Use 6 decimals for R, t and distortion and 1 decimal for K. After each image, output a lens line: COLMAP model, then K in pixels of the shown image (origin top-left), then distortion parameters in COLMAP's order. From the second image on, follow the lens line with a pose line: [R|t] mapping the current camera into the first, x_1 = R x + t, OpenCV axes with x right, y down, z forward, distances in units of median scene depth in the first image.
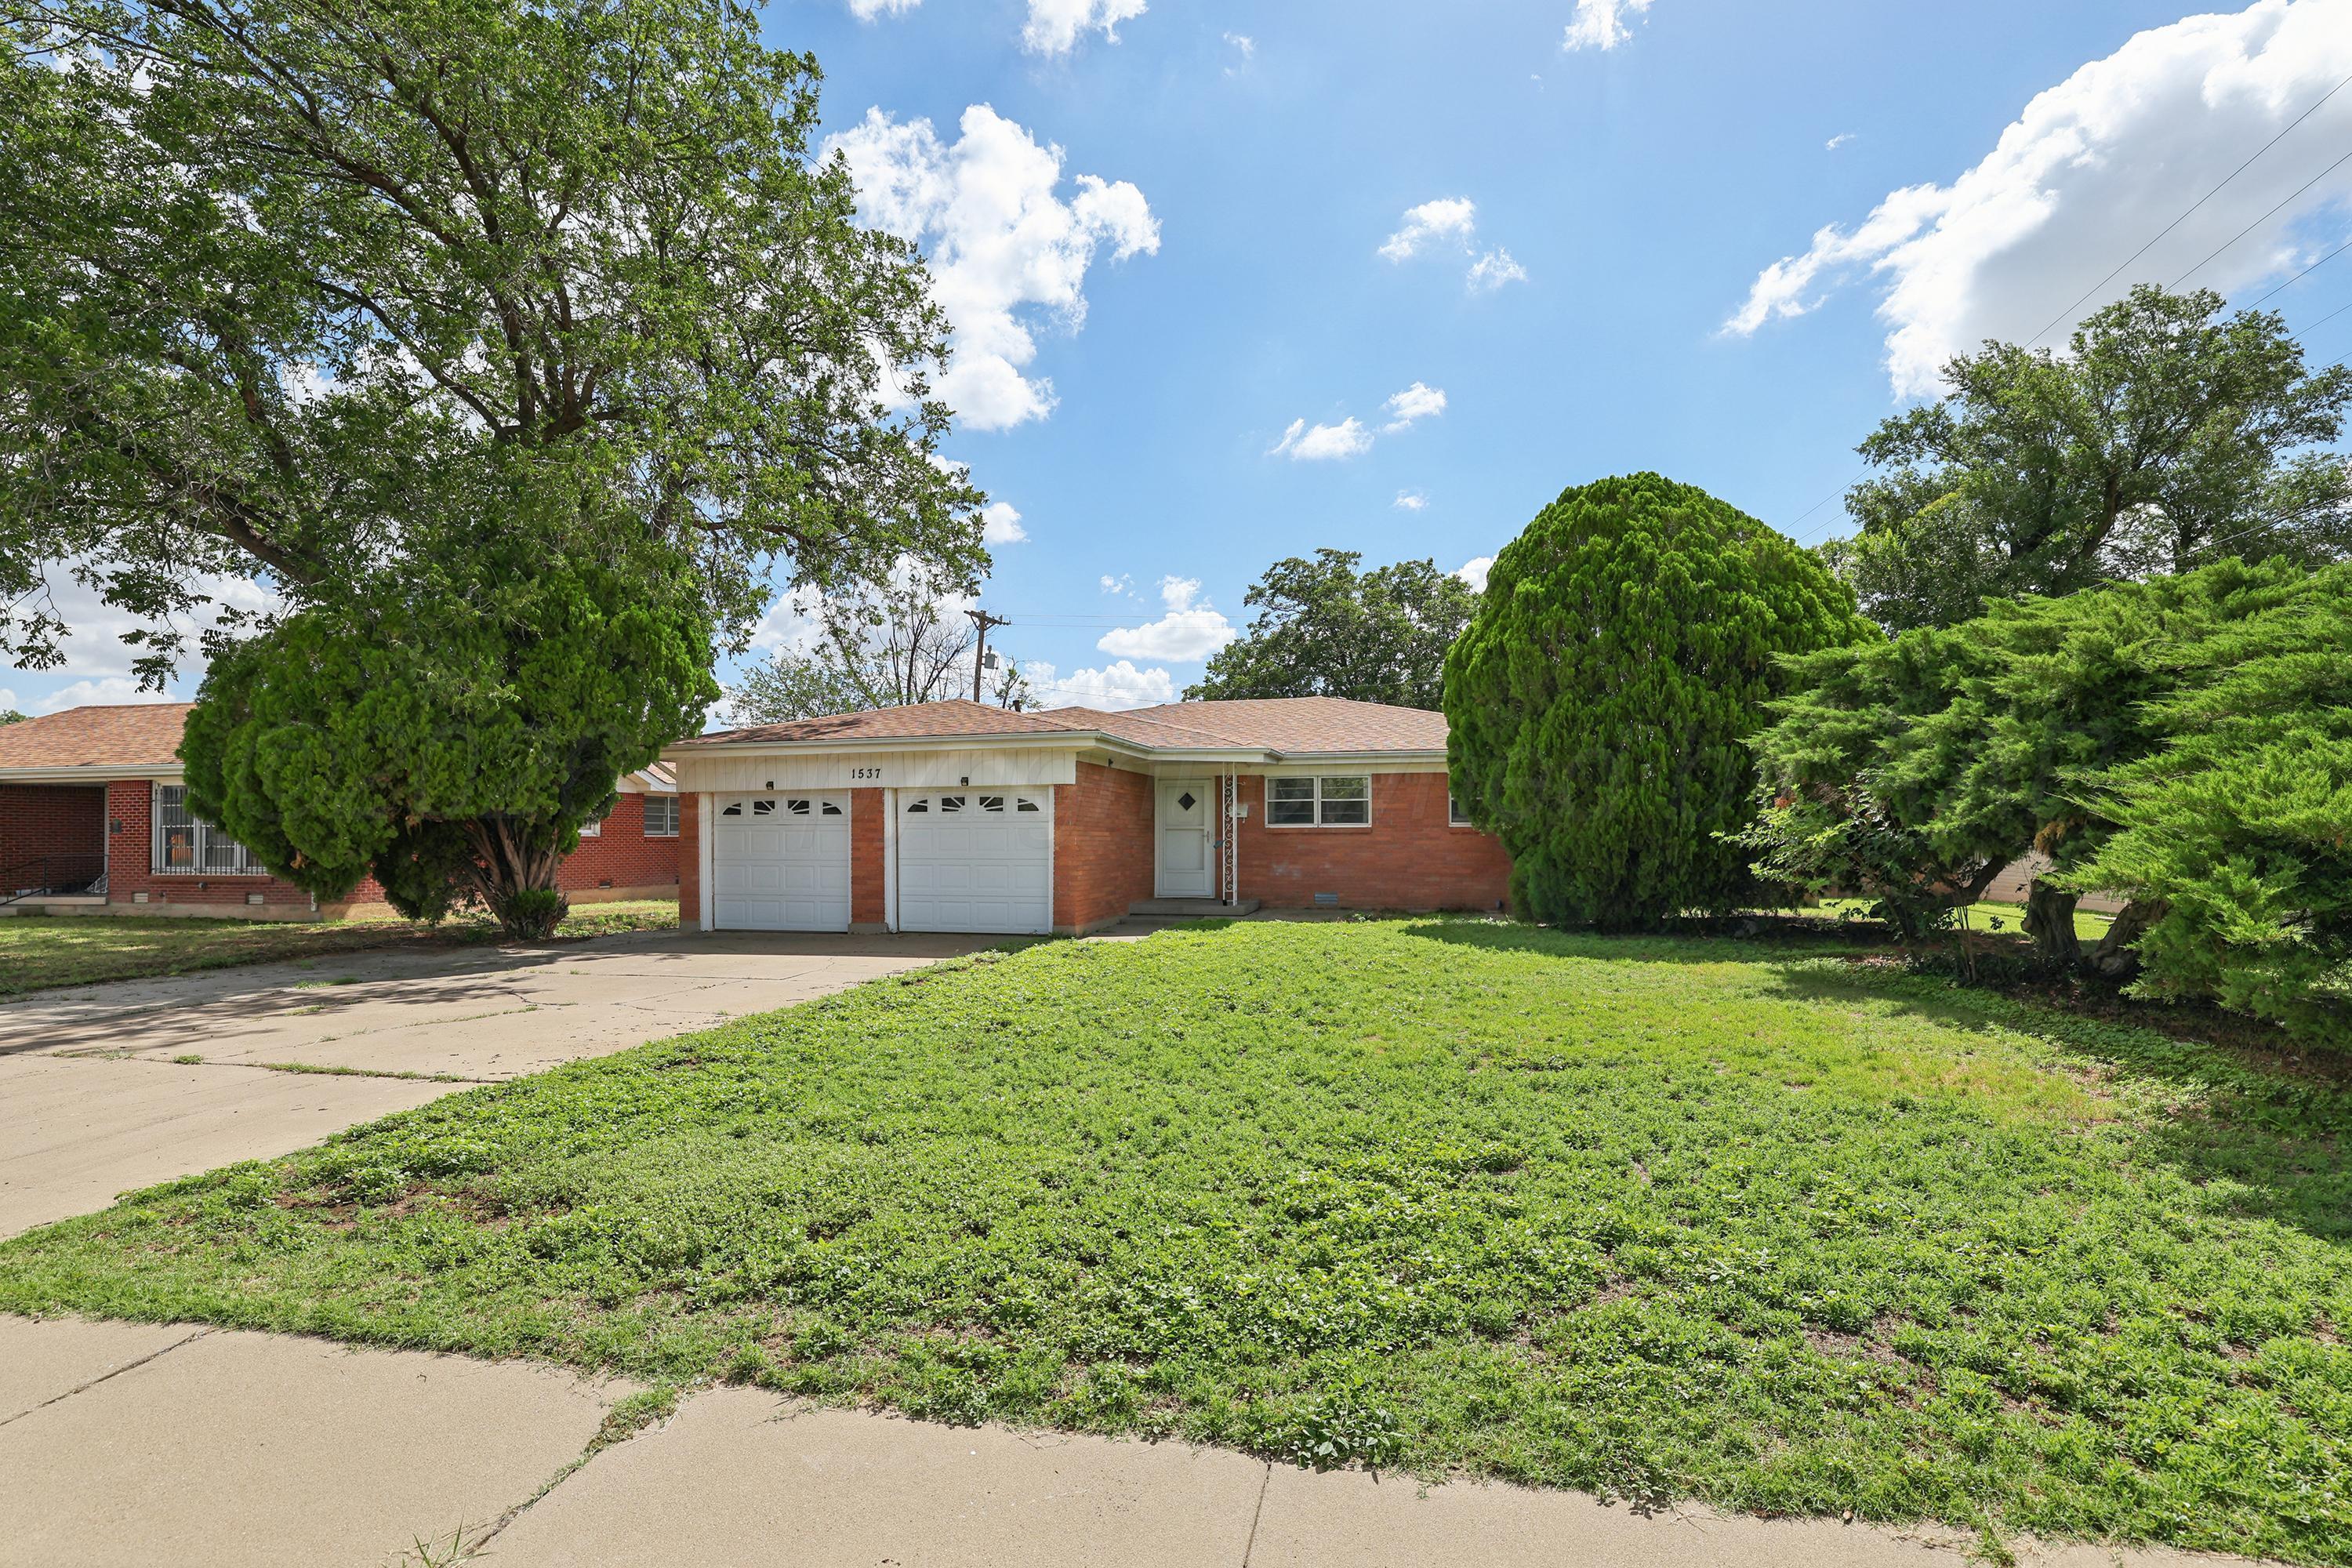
lens RADIAL K [[1006.7, 0, 1178.2], [0, 1006.7, 807.1], [0, 0, 1]] dist [-0.010552, 0.000419]
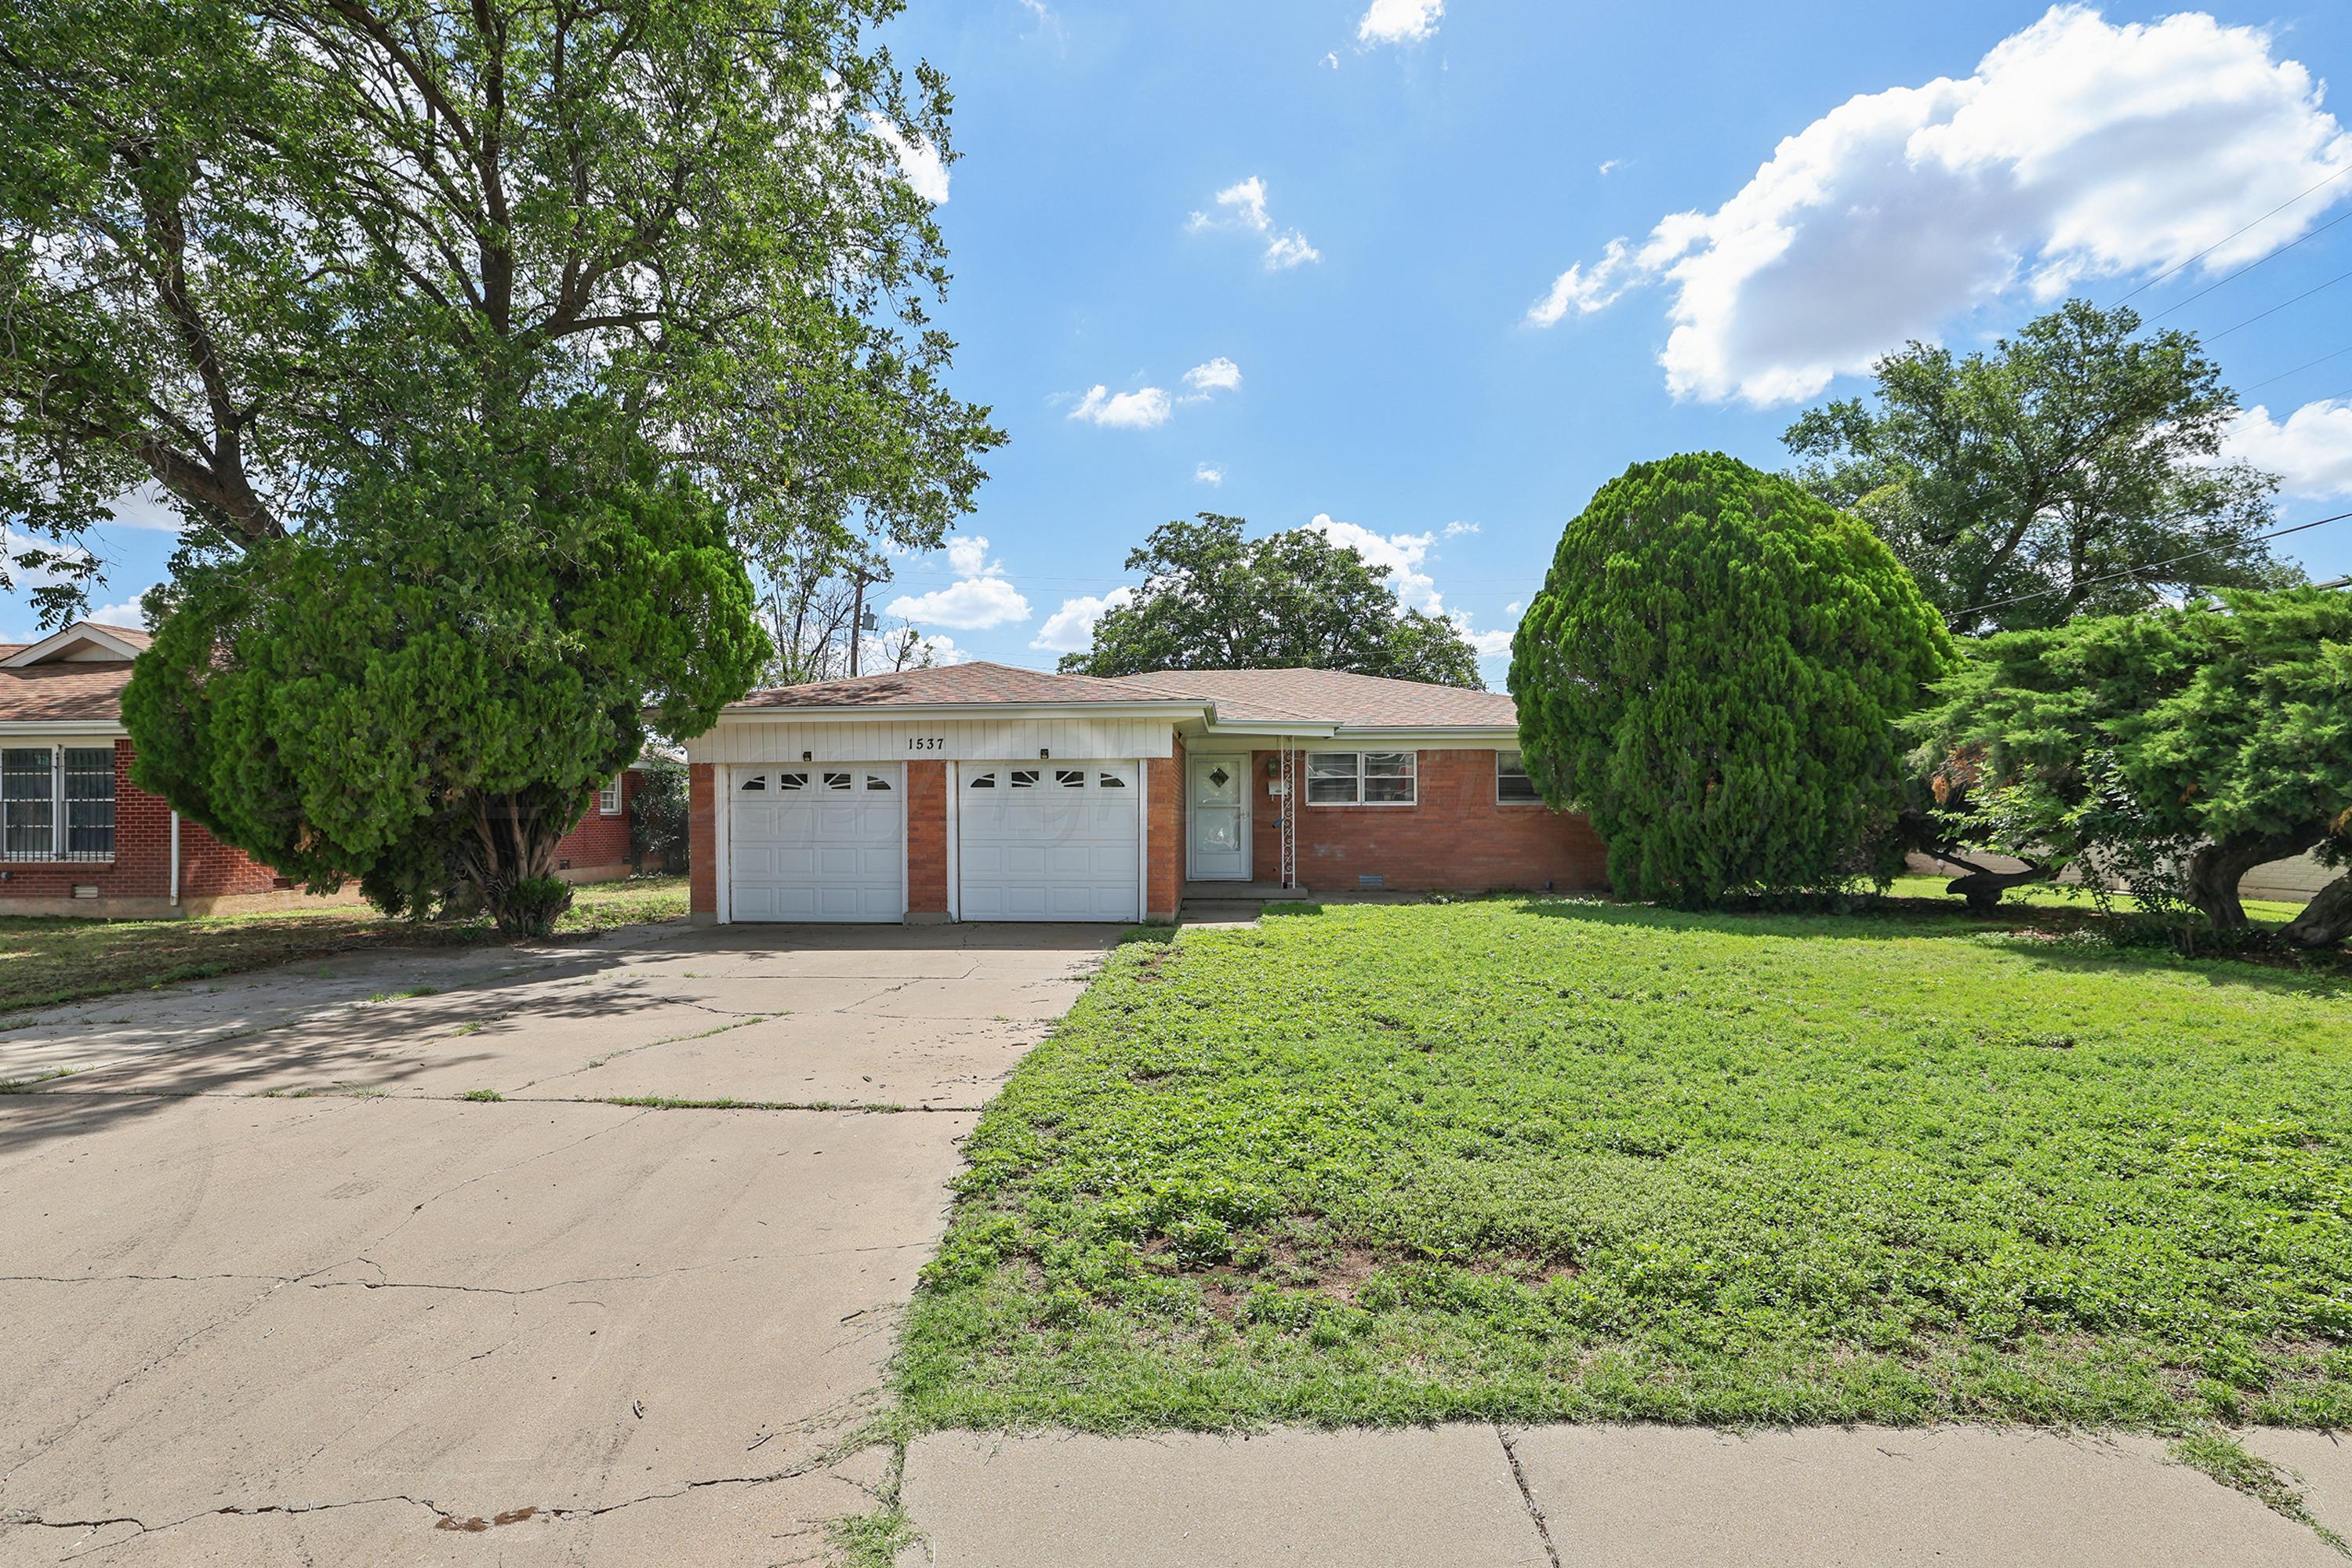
lens RADIAL K [[1069.8, 0, 1176.0], [0, 1069.8, 784.0], [0, 0, 1]] dist [-0.009901, -0.000110]
pose [[0.988433, 0.005545, 0.151558, -0.233872], [-0.005507, 0.999985, -0.000670, 0.001552], [-0.151559, -0.000173, 0.988448, 0.032619]]
